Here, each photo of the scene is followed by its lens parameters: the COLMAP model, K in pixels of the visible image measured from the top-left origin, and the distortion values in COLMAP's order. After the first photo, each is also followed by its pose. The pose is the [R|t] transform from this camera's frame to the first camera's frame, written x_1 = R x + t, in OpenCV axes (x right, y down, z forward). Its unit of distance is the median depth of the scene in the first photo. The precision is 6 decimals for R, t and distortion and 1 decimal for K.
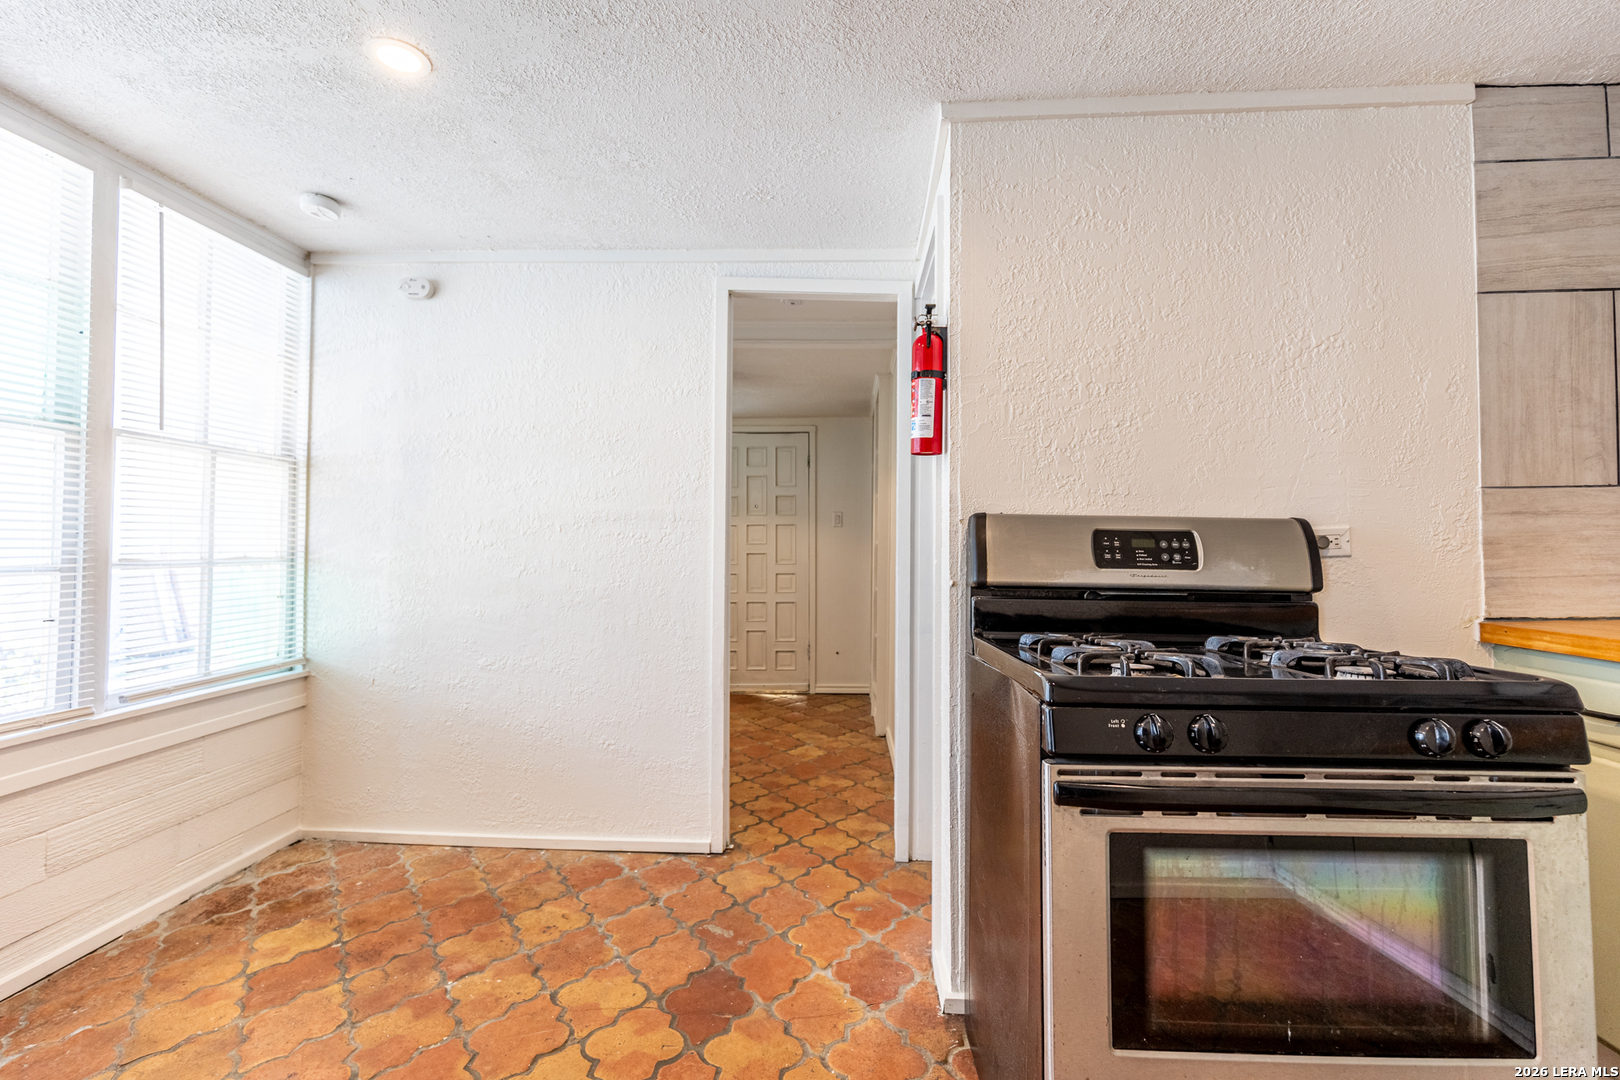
lens RADIAL K [[725.2, 0, 819.7], [0, 725.2, 535.5], [0, 0, 1]] dist [0.006743, -0.002071]
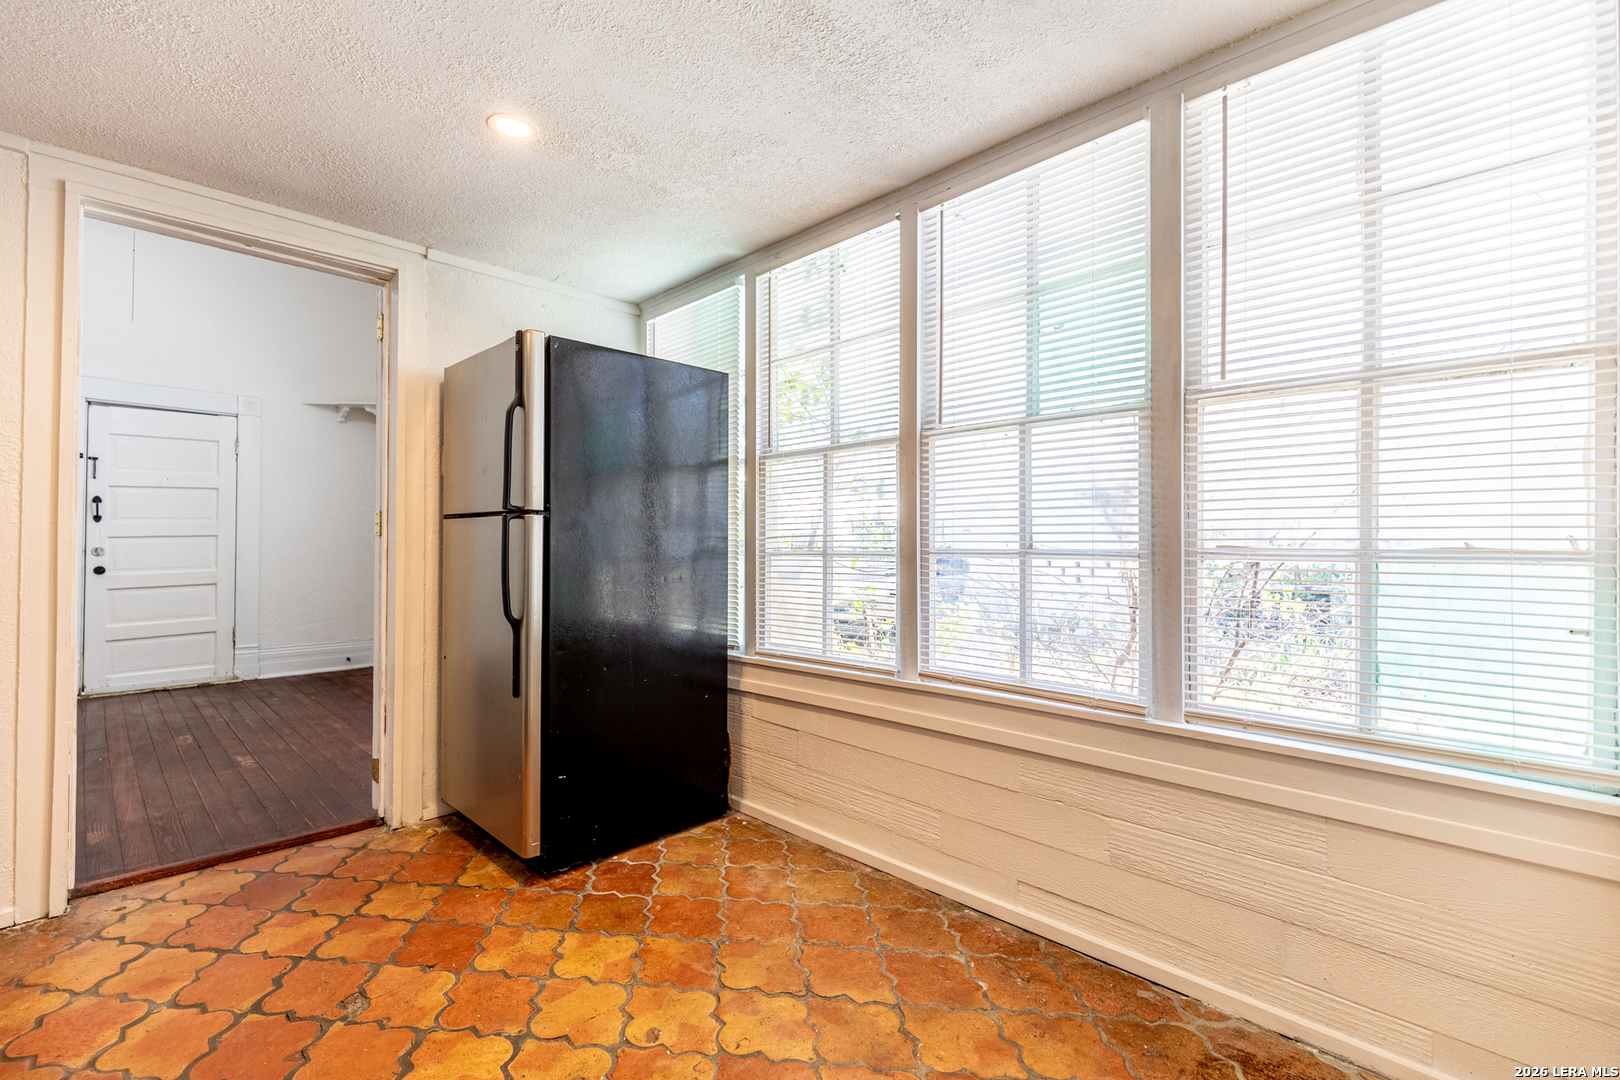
lens RADIAL K [[725.2, 0, 814.7], [0, 725.2, 537.4], [0, 0, 1]] dist [0.006743, -0.002071]
pose [[-0.670063, -0.006969, -0.742271, -0.053249], [0.005233, 0.999887, -0.014112, 0.036020], [0.742285, -0.013340, -0.669951, 1.404637]]
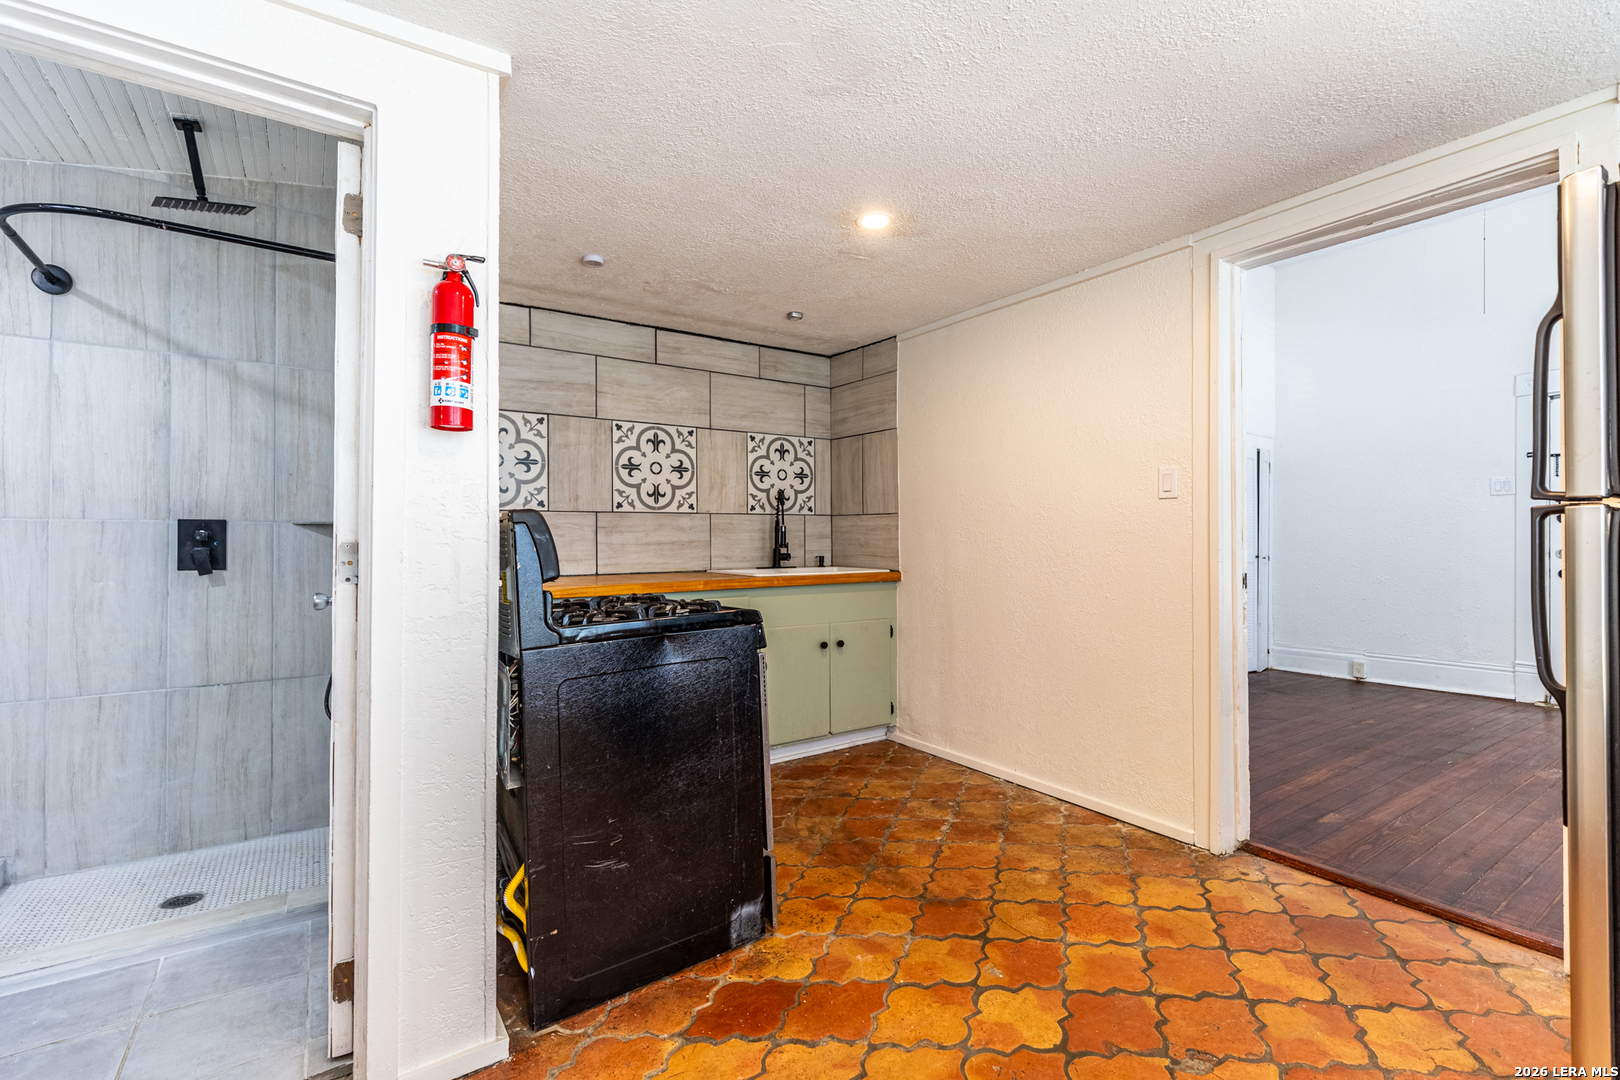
lens RADIAL K [[725.2, 0, 813.1], [0, 725.2, 532.8], [0, 0, 1]] dist [0.006743, -0.002071]
pose [[-0.601884, 0.012619, 0.798483, -0.766145], [-0.002899, 0.999834, -0.017986, 0.017724], [-0.798578, -0.013140, -0.601748, 1.212392]]
